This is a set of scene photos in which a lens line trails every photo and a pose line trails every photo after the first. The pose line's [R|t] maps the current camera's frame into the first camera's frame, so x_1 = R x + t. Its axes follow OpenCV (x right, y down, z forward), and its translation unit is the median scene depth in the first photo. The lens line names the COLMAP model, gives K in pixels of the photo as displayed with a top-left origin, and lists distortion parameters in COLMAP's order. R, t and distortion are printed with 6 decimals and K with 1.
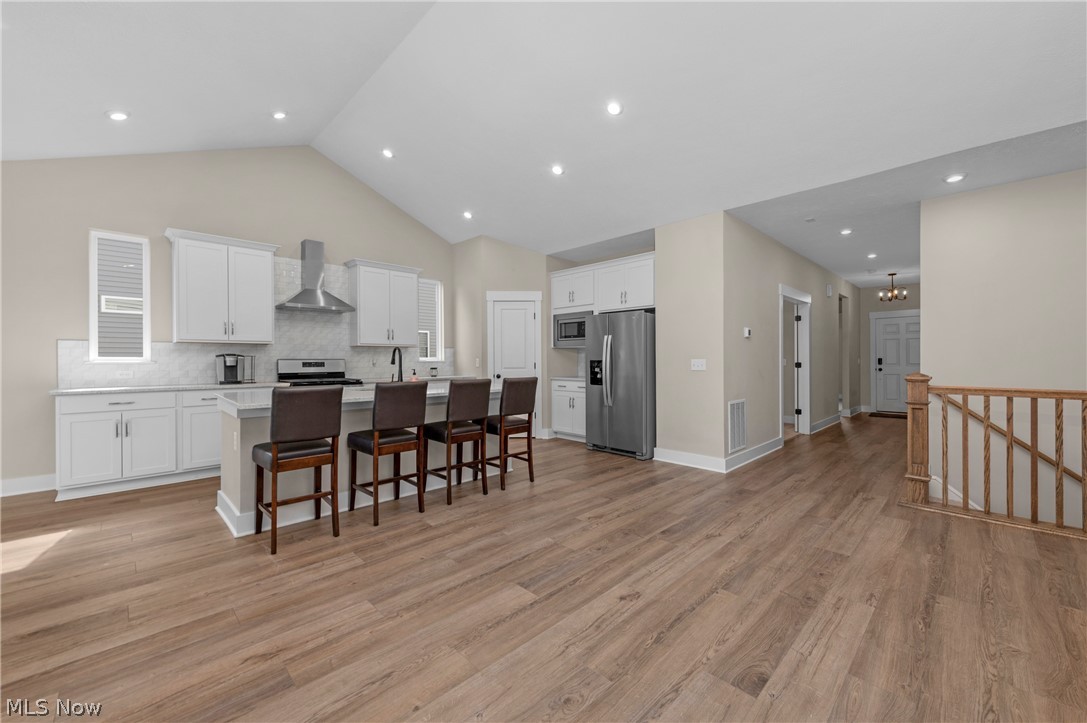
lens RADIAL K [[427.1, 0, 558.3], [0, 427.1, 358.8], [0, 0, 1]] dist [0.019447, -0.006164]
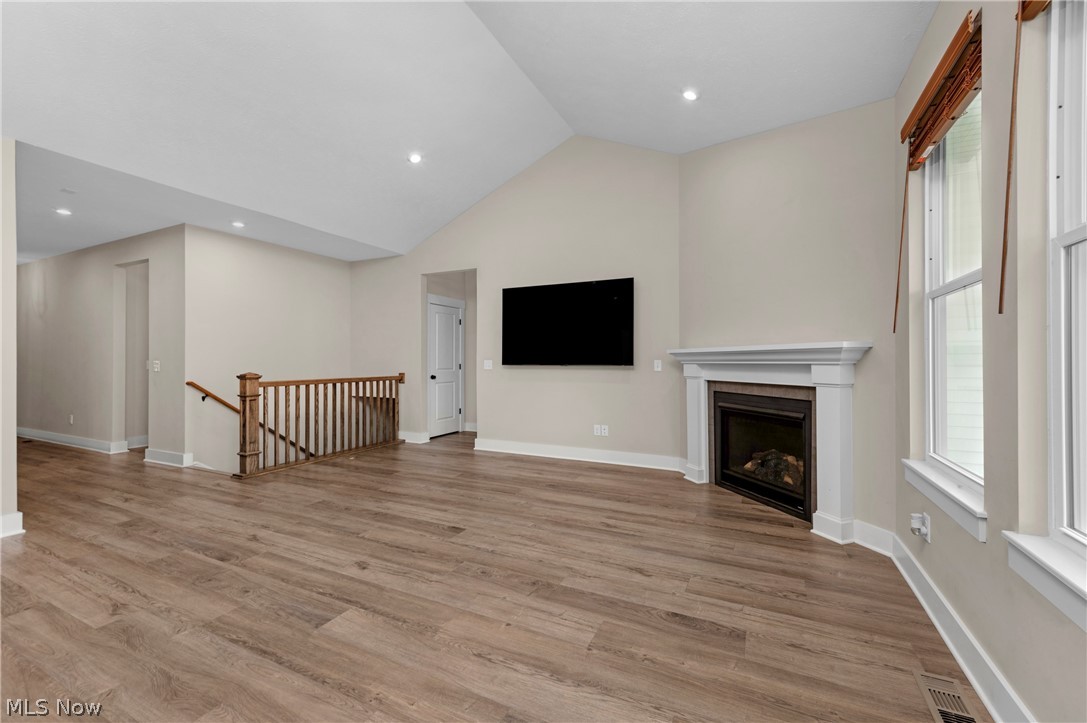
lens RADIAL K [[427.1, 0, 558.3], [0, 427.1, 358.8], [0, 0, 1]] dist [0.019447, -0.006164]
pose [[-0.316930, 0.005507, 0.948433, -0.907982], [0.005136, 0.999978, -0.004090, 0.002027], [-0.948435, 0.003575, -0.316952, 0.707613]]
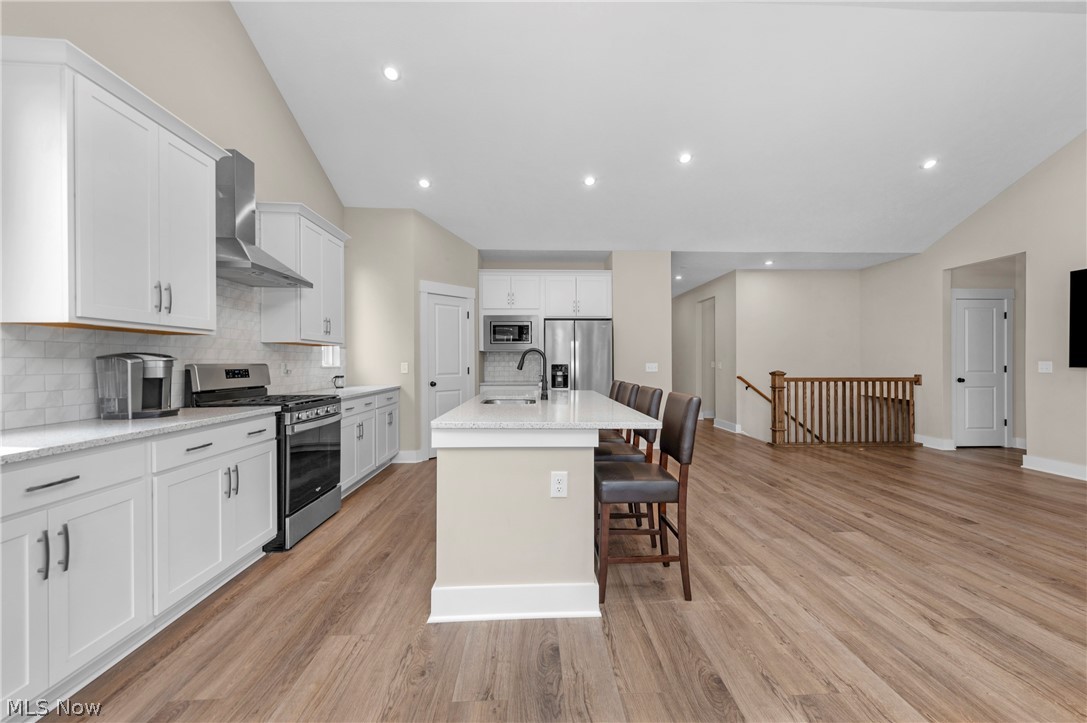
lens RADIAL K [[427.1, 0, 558.3], [0, 427.1, 358.8], [0, 0, 1]] dist [0.019447, -0.006164]
pose [[0.677640, 0.006103, 0.735369, -1.431389], [0.001890, 0.999948, -0.010041, 0.000899], [-0.735392, 0.008194, 0.677593, 0.622924]]
